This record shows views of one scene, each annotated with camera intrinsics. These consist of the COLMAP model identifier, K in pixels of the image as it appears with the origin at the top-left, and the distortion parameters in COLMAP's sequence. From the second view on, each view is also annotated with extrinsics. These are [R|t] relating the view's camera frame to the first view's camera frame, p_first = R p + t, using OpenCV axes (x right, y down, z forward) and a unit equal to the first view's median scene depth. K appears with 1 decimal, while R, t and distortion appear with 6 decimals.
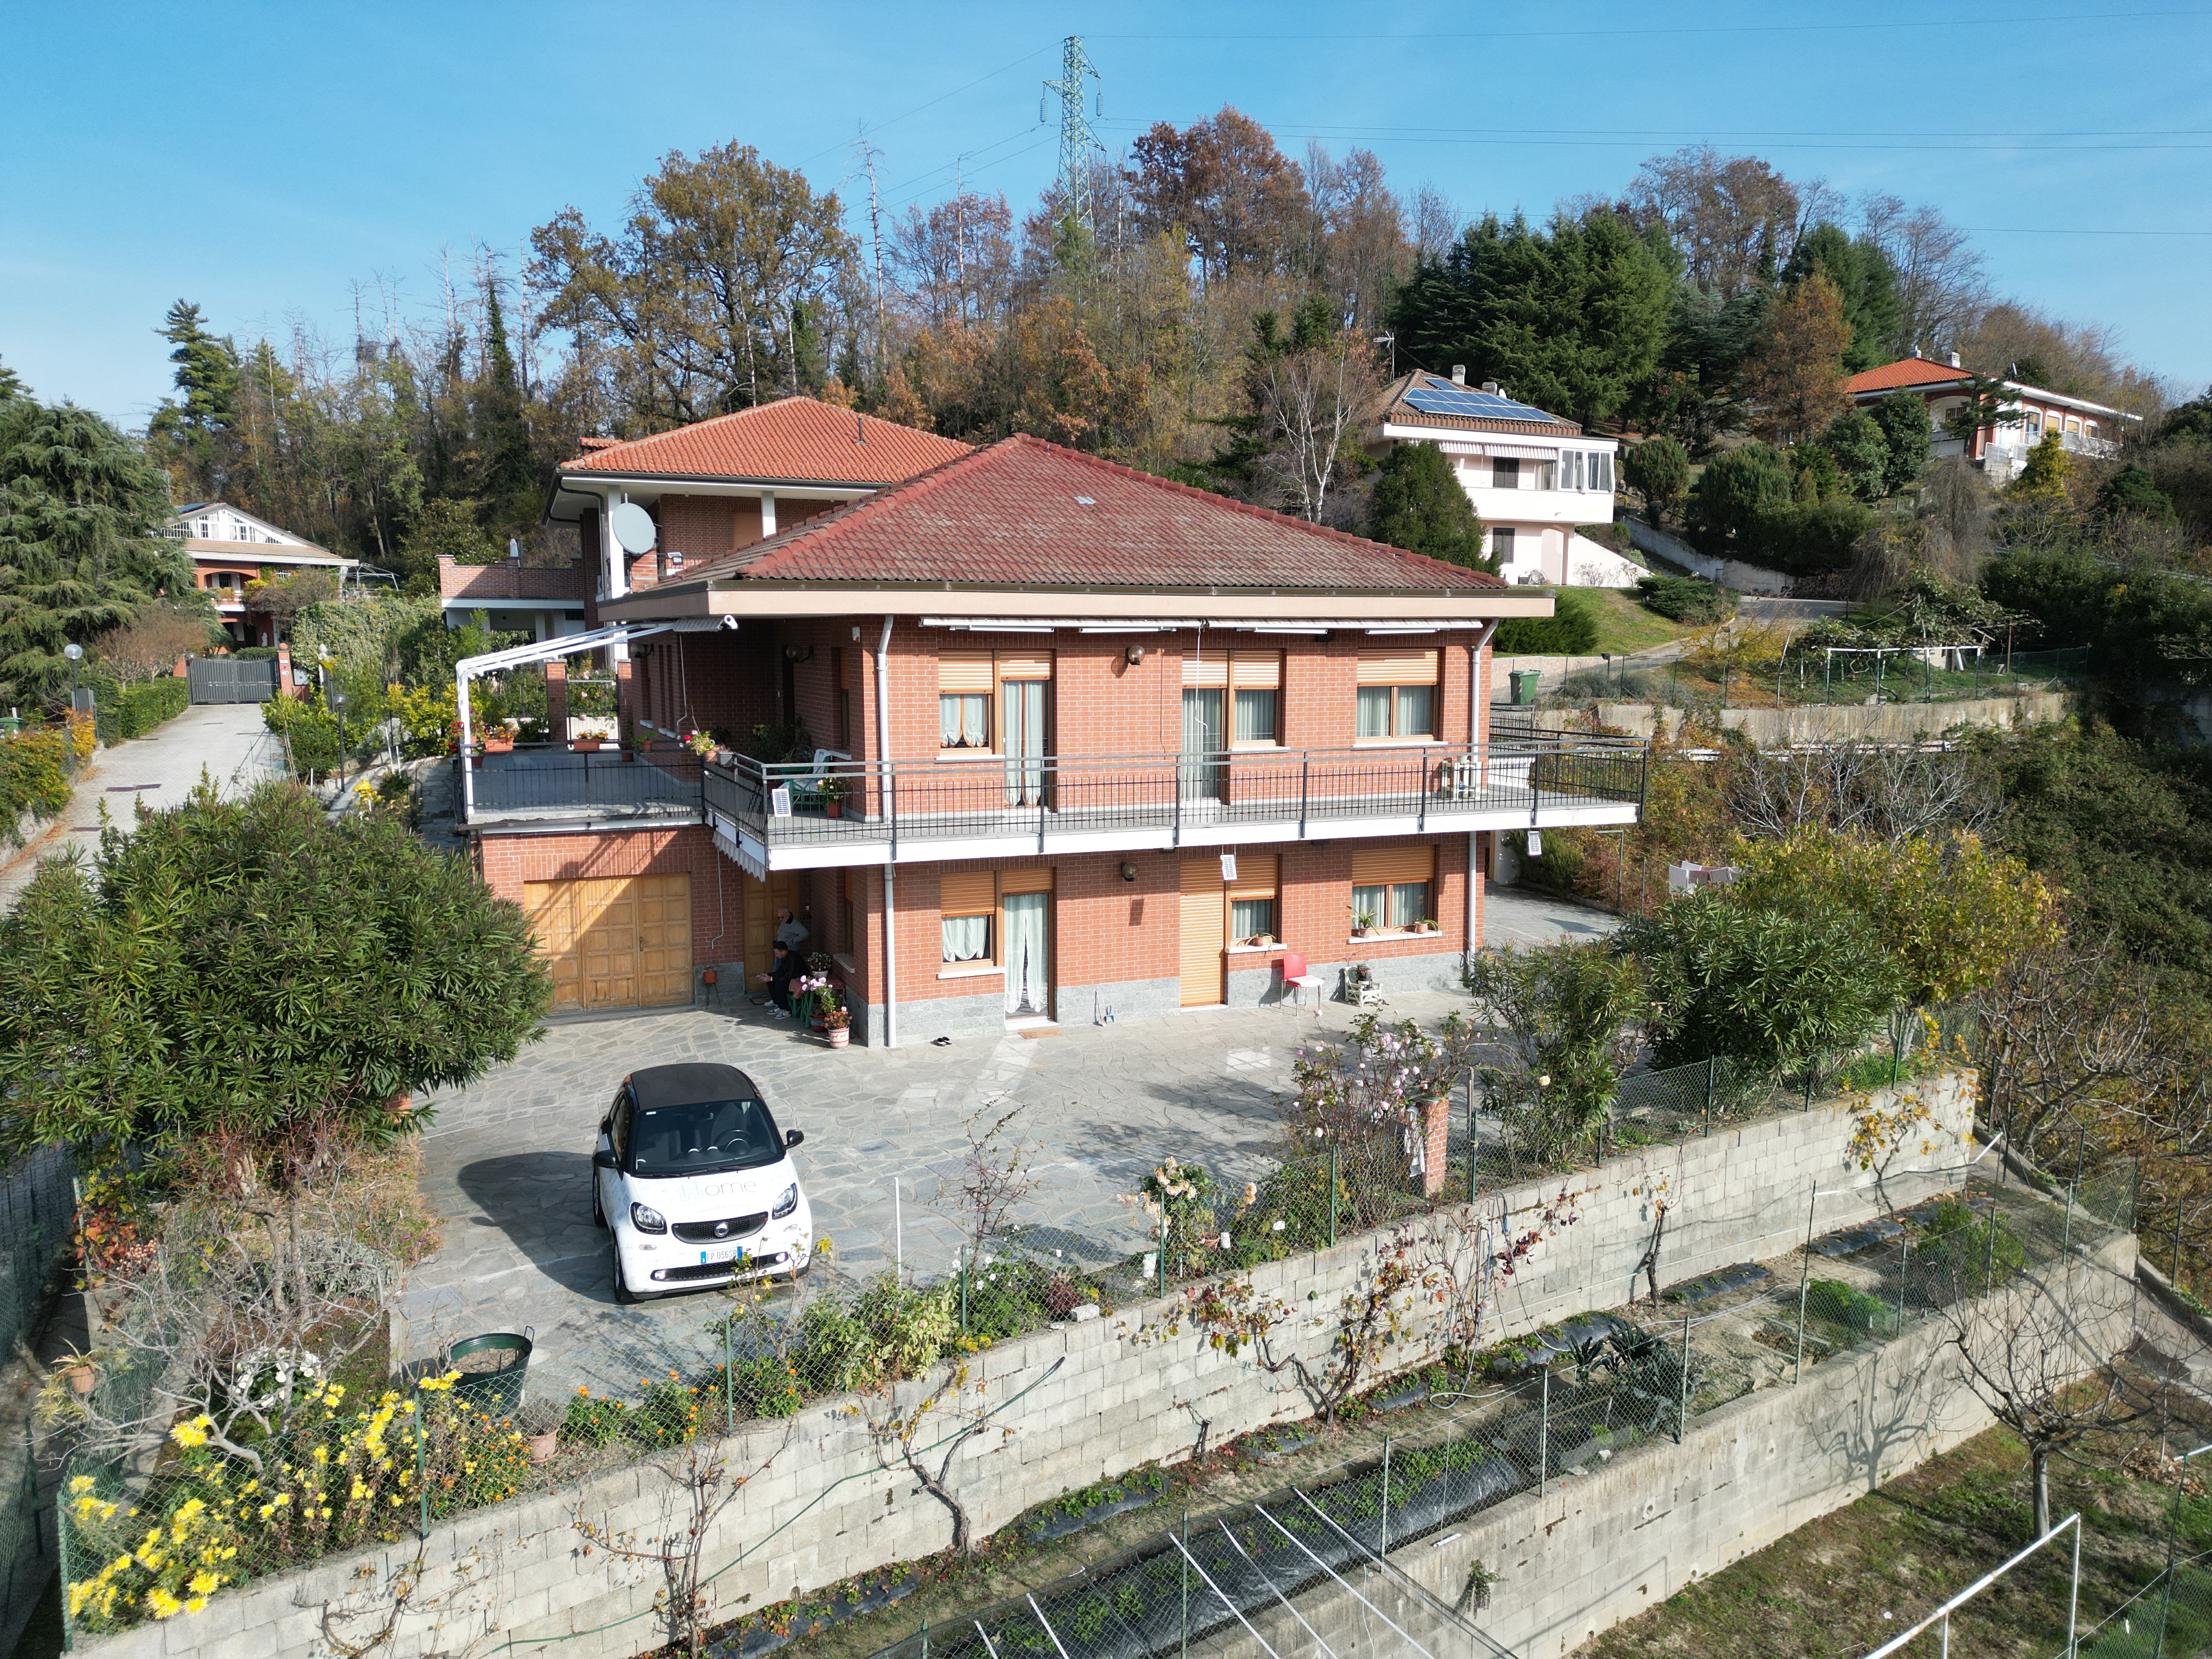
lens RADIAL K [[1543.2, 0, 1104.8], [0, 1543.2, 822.8], [0, 0, 1]] dist [0.079167, -0.066597]
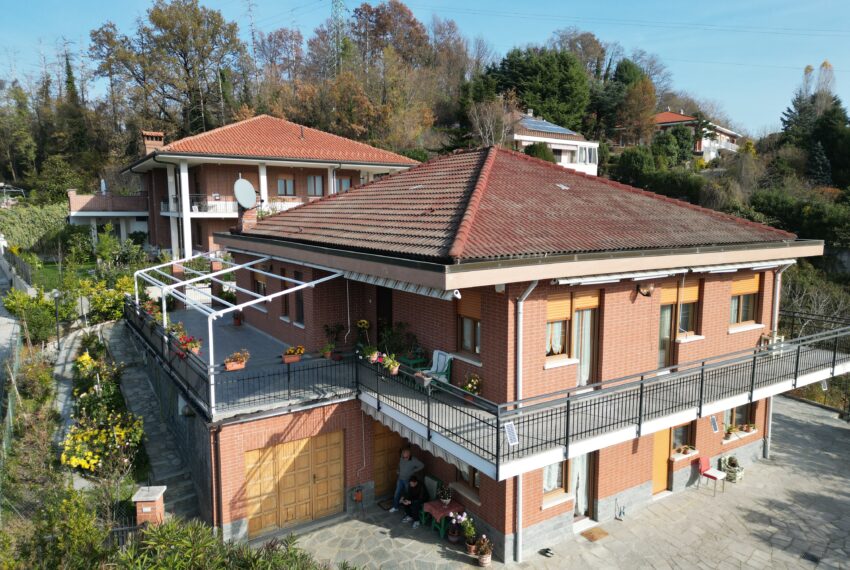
lens RADIAL K [[592.6, 0, 423.5], [0, 592.6, 282.7], [0, 0, 1]] dist [0.083222, -0.078007]
pose [[0.983598, -0.020922, 0.179156, -0.201229], [0.020107, 0.999778, 0.006363, -0.079311], [-0.179249, -0.002656, 0.983800, 0.276383]]
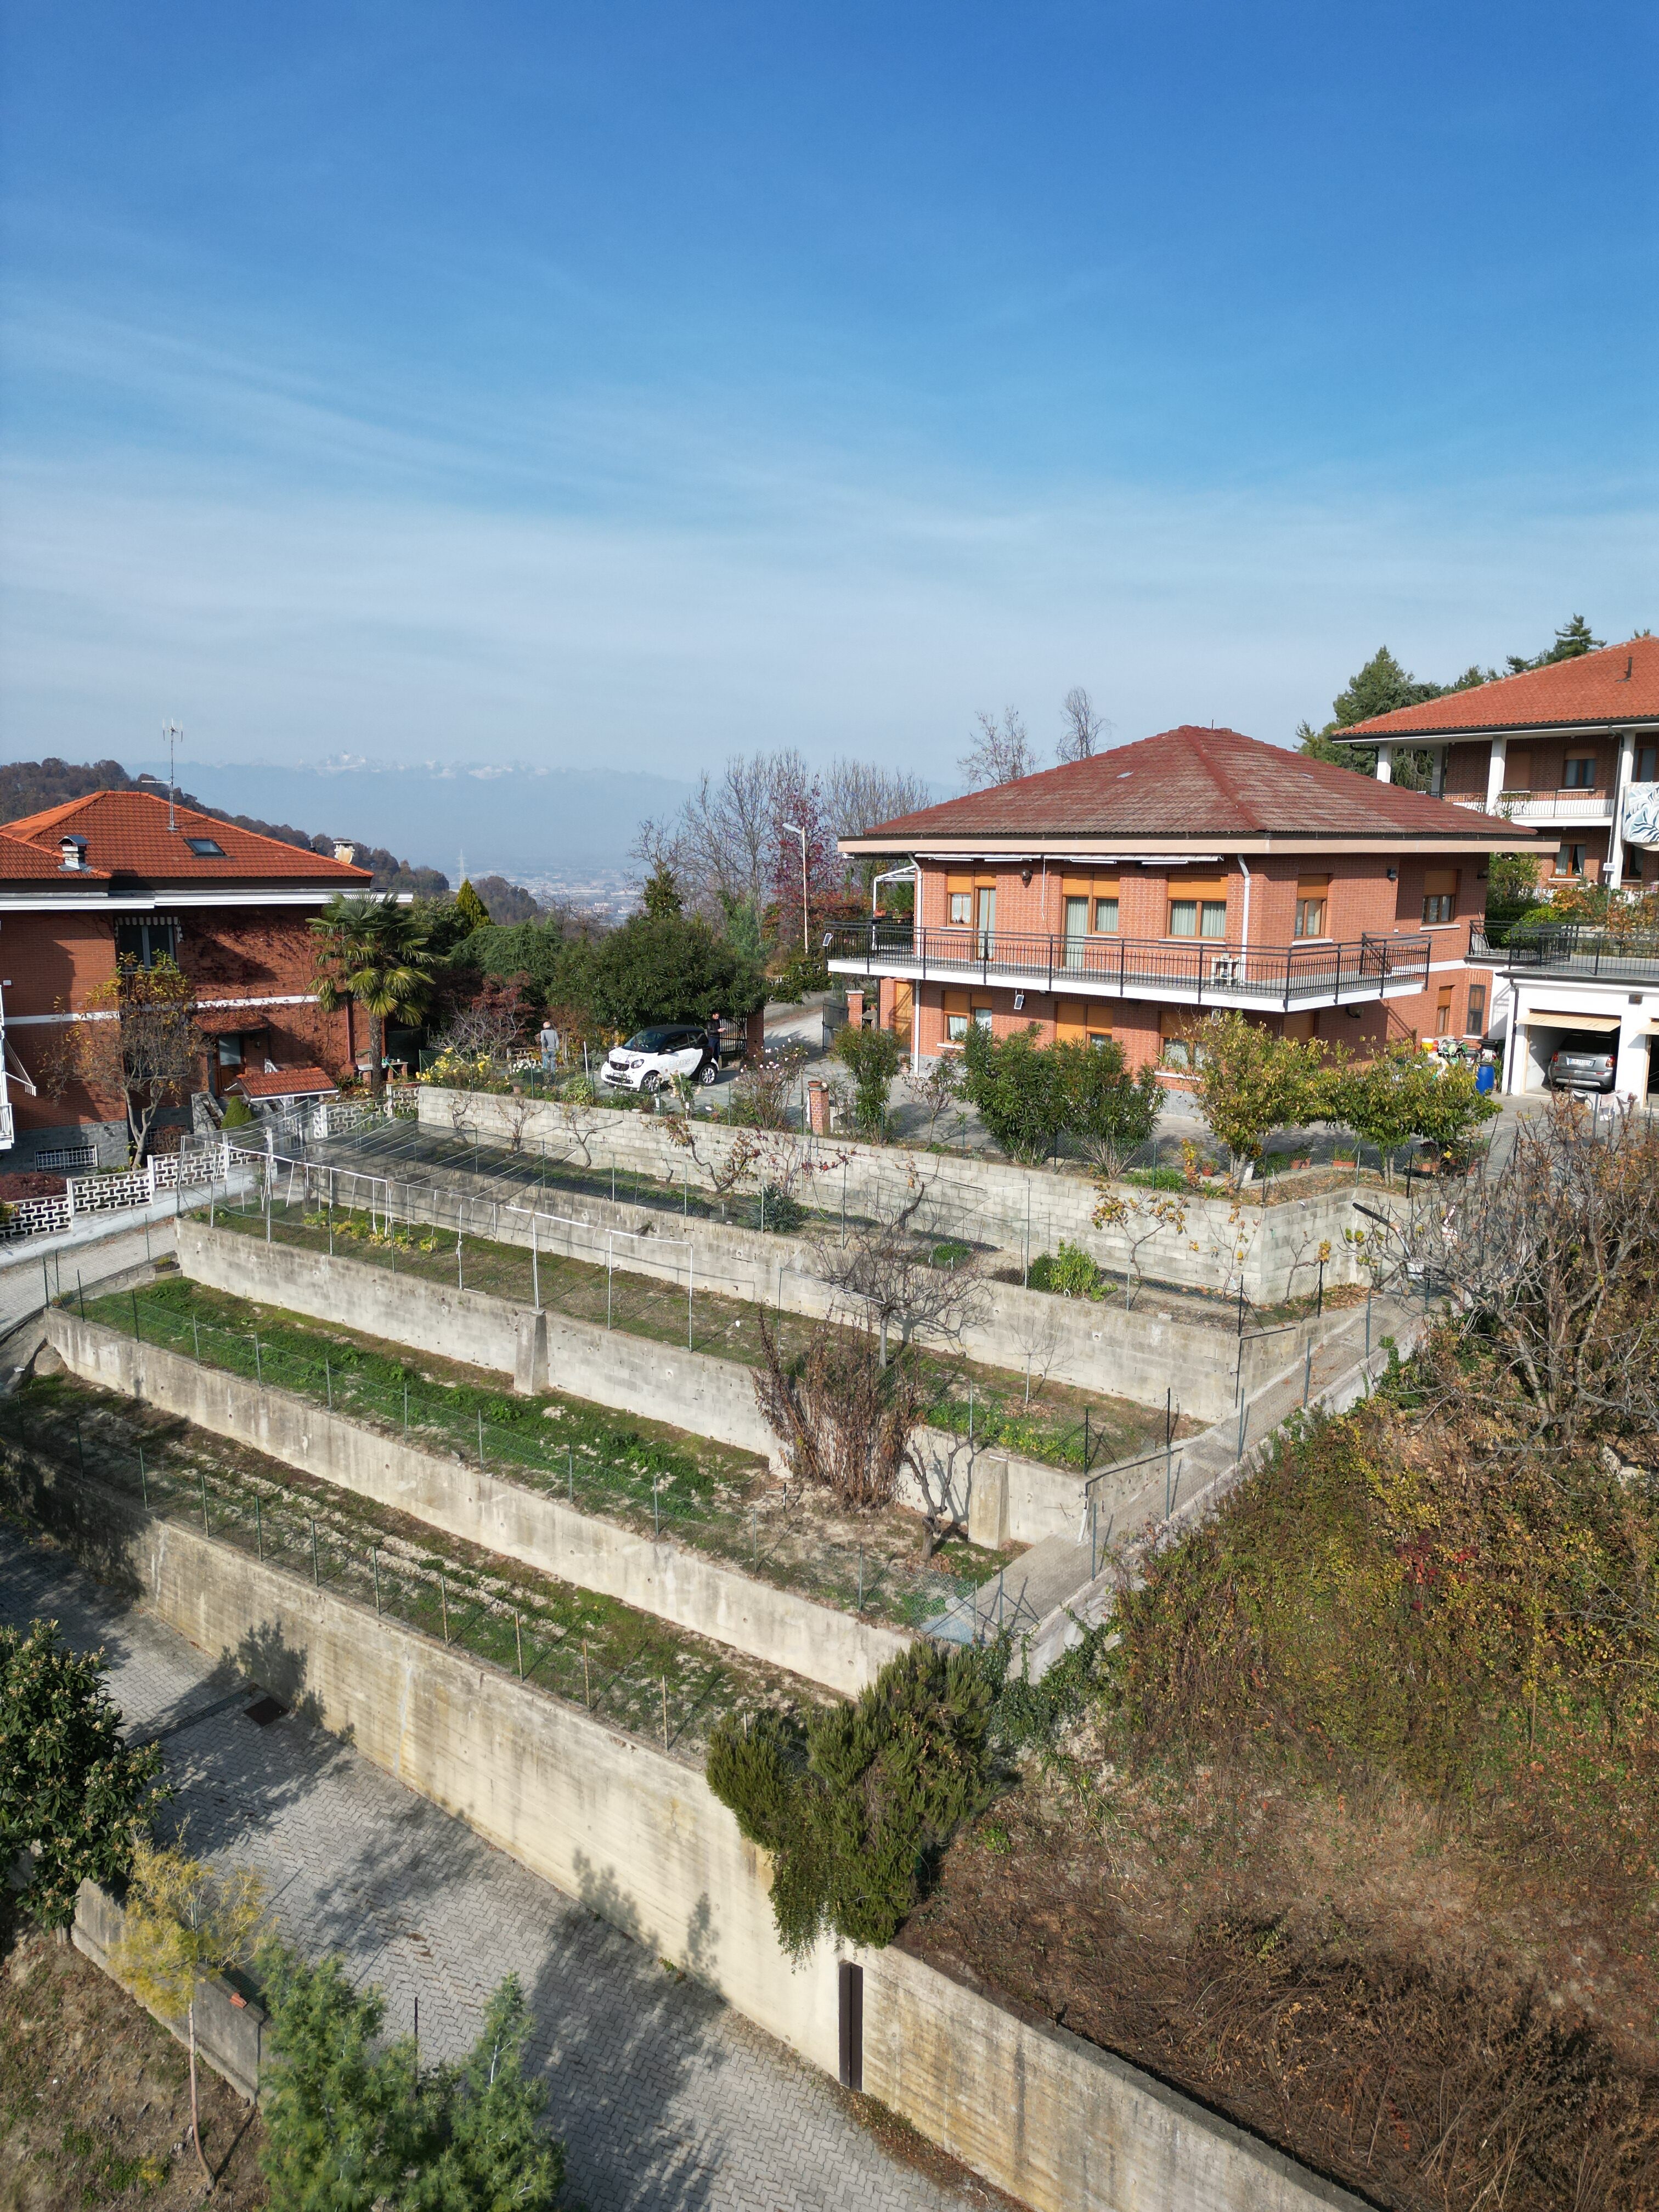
lens RADIAL K [[1543.2, 0, 829.5], [0, 1543.2, 1106.0], [0, 0, 1]] dist [0.079167, -0.066597]
pose [[0.355389, 0.159654, -0.920983, 0.995156], [-0.116386, 0.985195, 0.125874, -0.029794], [0.927444, 0.062455, 0.368709, 0.115111]]
